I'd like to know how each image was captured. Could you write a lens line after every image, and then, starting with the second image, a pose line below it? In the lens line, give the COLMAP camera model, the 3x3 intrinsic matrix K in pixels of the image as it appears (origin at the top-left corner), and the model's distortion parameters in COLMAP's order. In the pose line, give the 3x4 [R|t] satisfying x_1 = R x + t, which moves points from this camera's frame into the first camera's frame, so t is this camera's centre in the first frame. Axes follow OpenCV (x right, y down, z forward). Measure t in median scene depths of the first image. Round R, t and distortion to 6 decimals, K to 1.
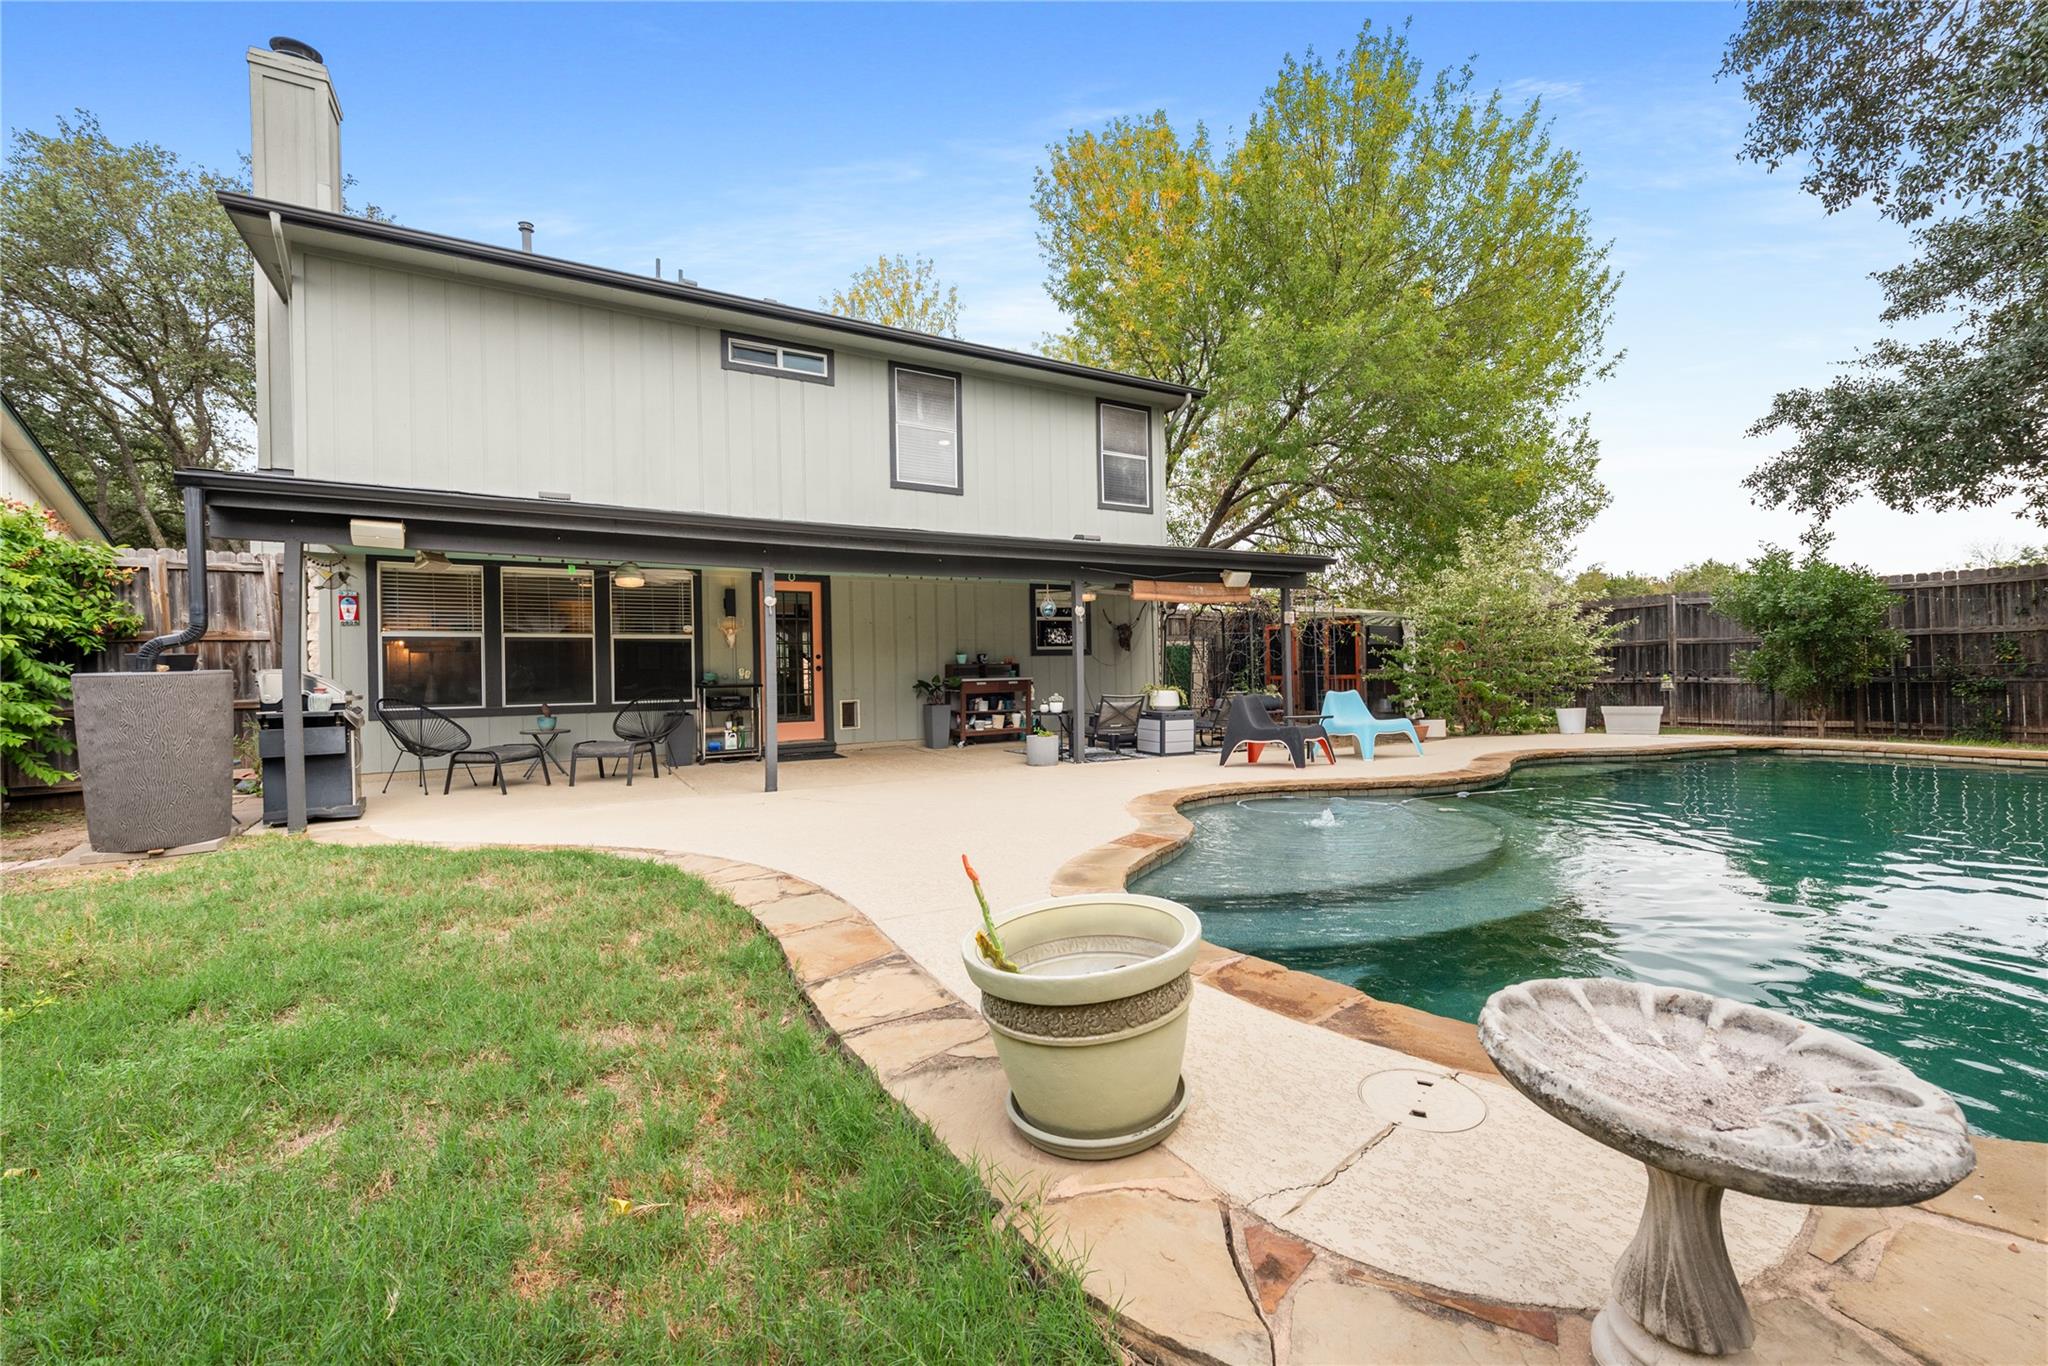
lens RADIAL K [[872.2, 0, 1019.5], [0, 872.2, 676.9], [0, 0, 1]] dist [0.004849, -0.000047]
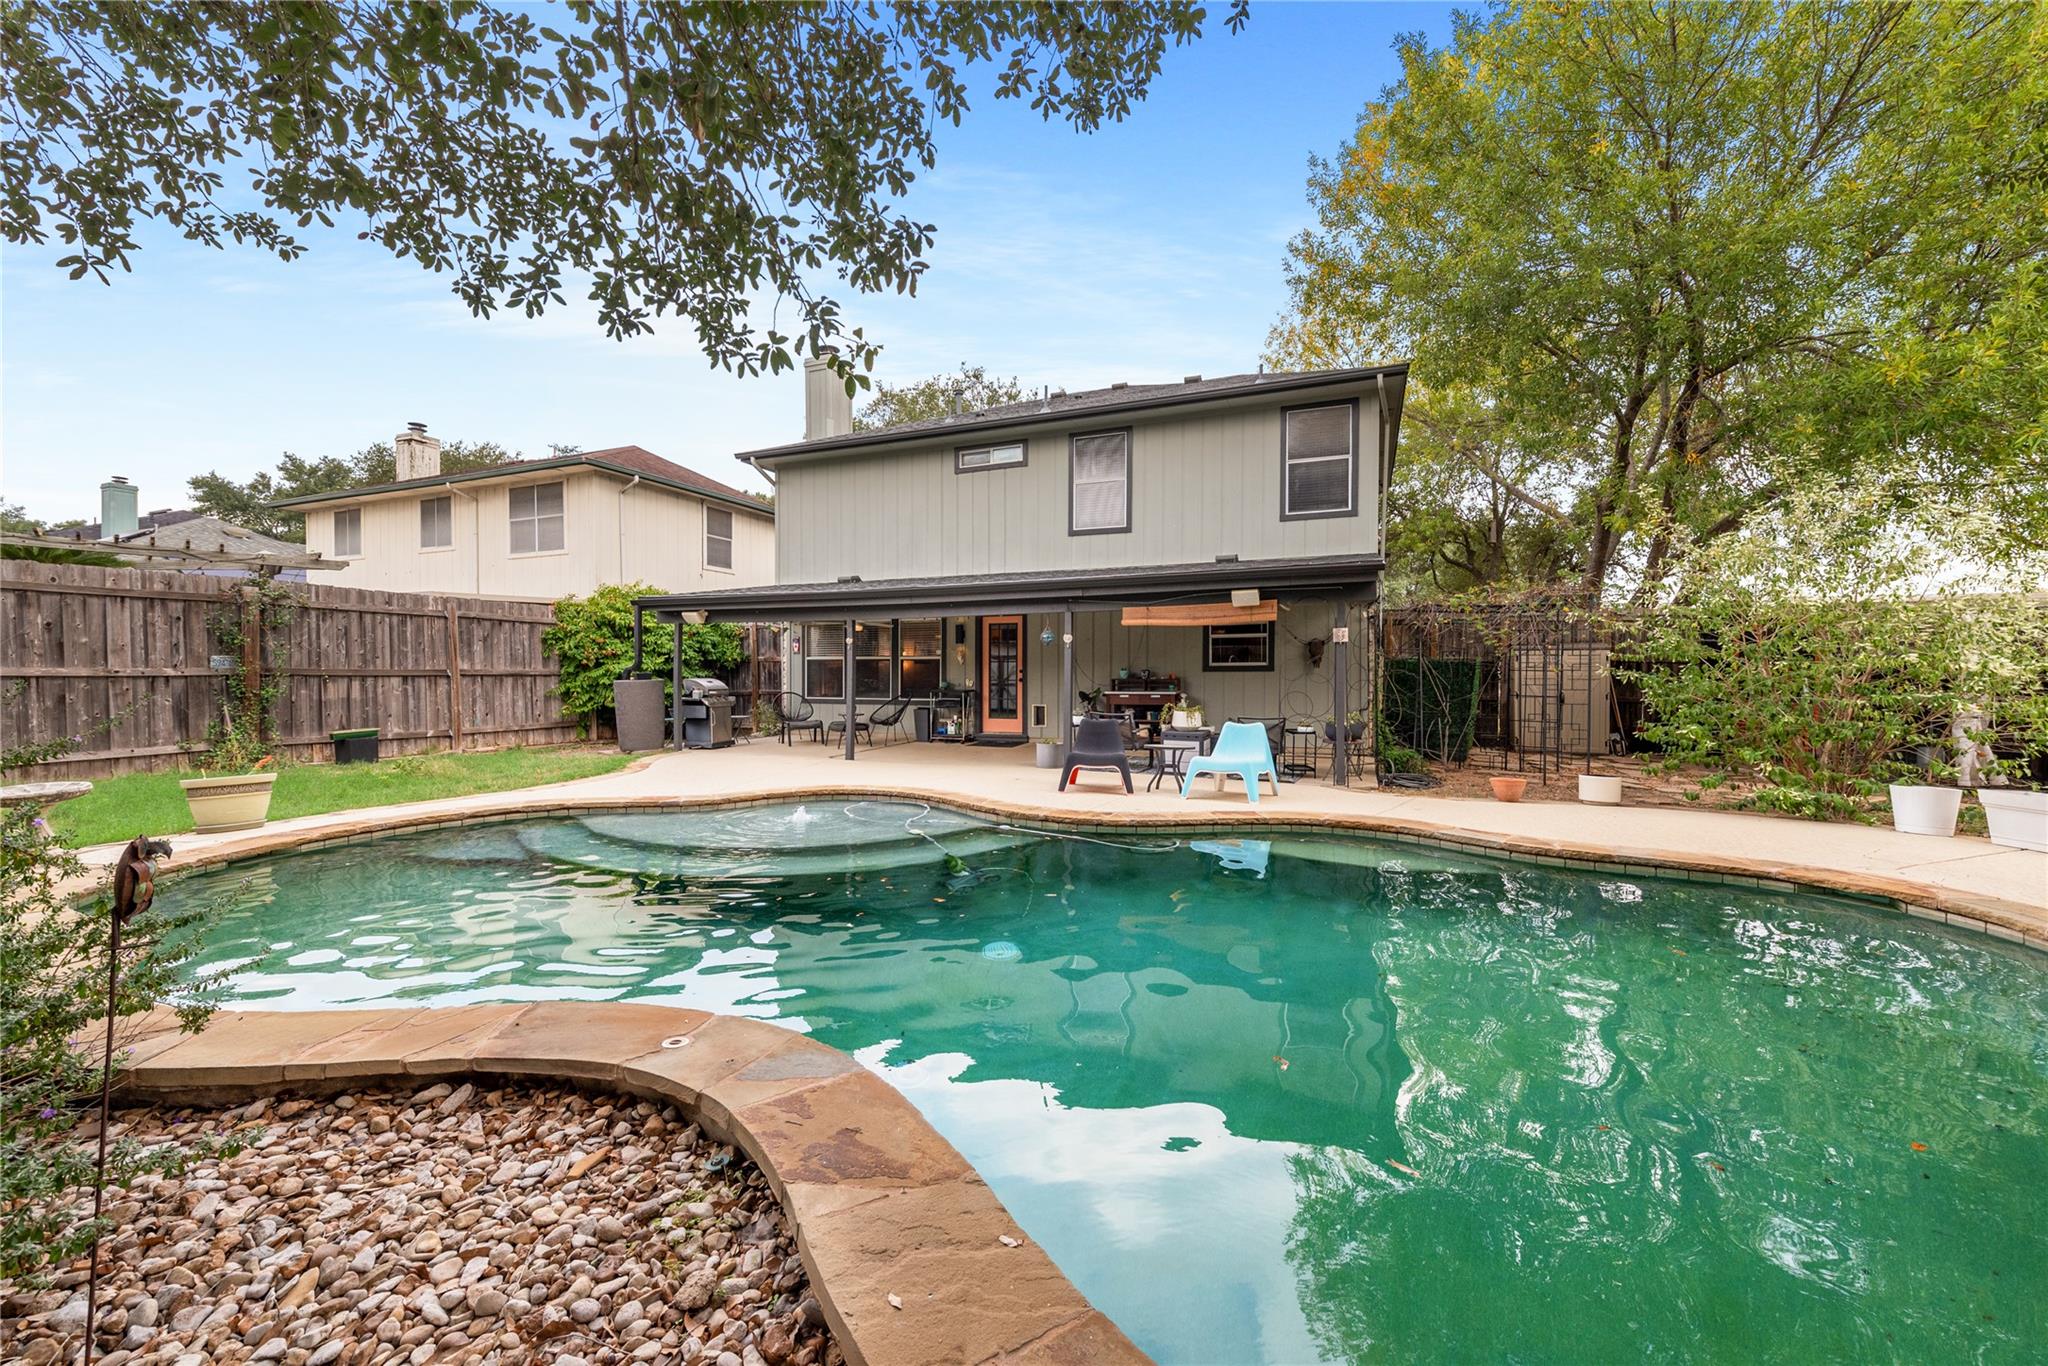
lens RADIAL K [[801.3, 0, 1031.2], [0, 801.3, 687.1], [0, 0, 1]] dist [0.011495, -0.003821]
pose [[0.593908, 0.033111, -0.803851, 0.759990], [-0.012078, 0.999407, 0.032243, -0.038527], [0.804442, -0.009440, 0.593956, 0.278038]]
